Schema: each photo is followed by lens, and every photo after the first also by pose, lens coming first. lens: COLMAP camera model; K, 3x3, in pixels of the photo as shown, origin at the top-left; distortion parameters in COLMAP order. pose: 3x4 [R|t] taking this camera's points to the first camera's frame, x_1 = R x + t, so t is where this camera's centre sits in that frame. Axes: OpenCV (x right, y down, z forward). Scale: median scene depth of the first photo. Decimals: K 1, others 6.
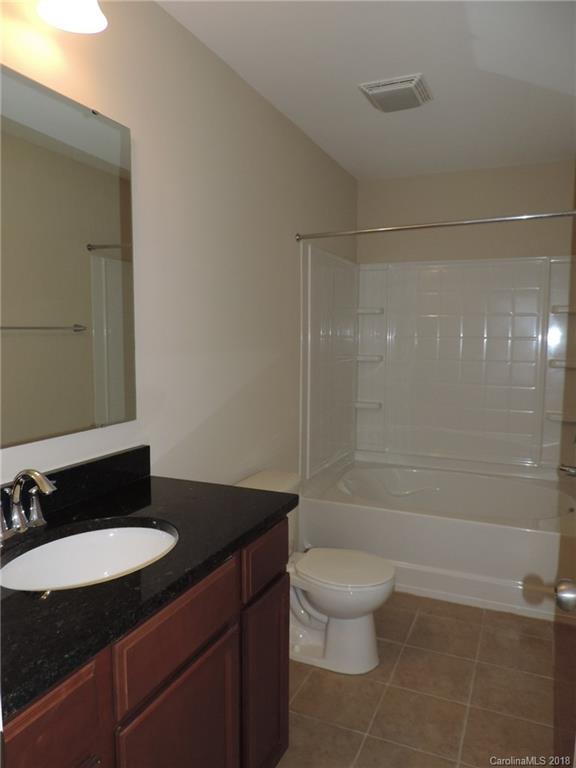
lens RADIAL K [[557.0, 0, 286.1], [0, 557.0, 384.7], [0, 0, 1]] dist [-0.009227, -0.000846]
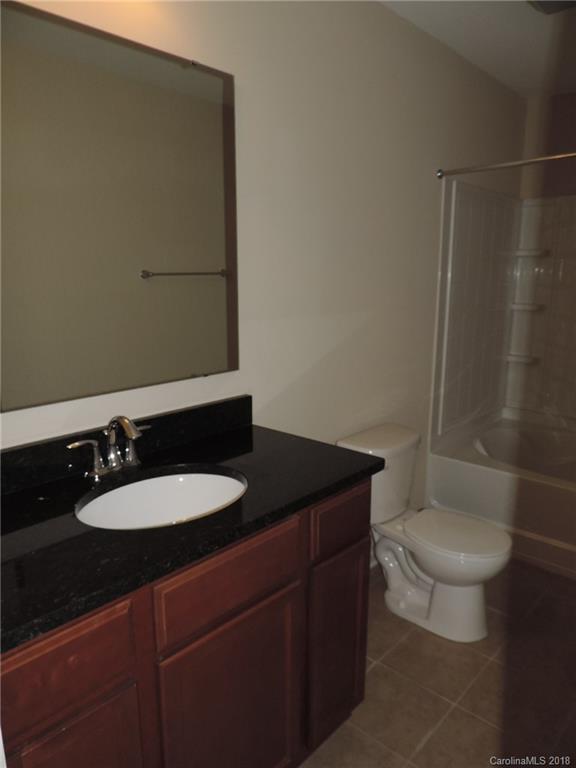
lens RADIAL K [[557.0, 0, 287.7], [0, 557.0, 385.3], [0, 0, 1]] dist [-0.009227, -0.000846]
pose [[0.950699, 0.060124, -0.304230, 0.170888], [-0.026259, 0.993110, 0.114207, -0.038876], [0.309000, -0.100588, 0.945728, 0.059531]]
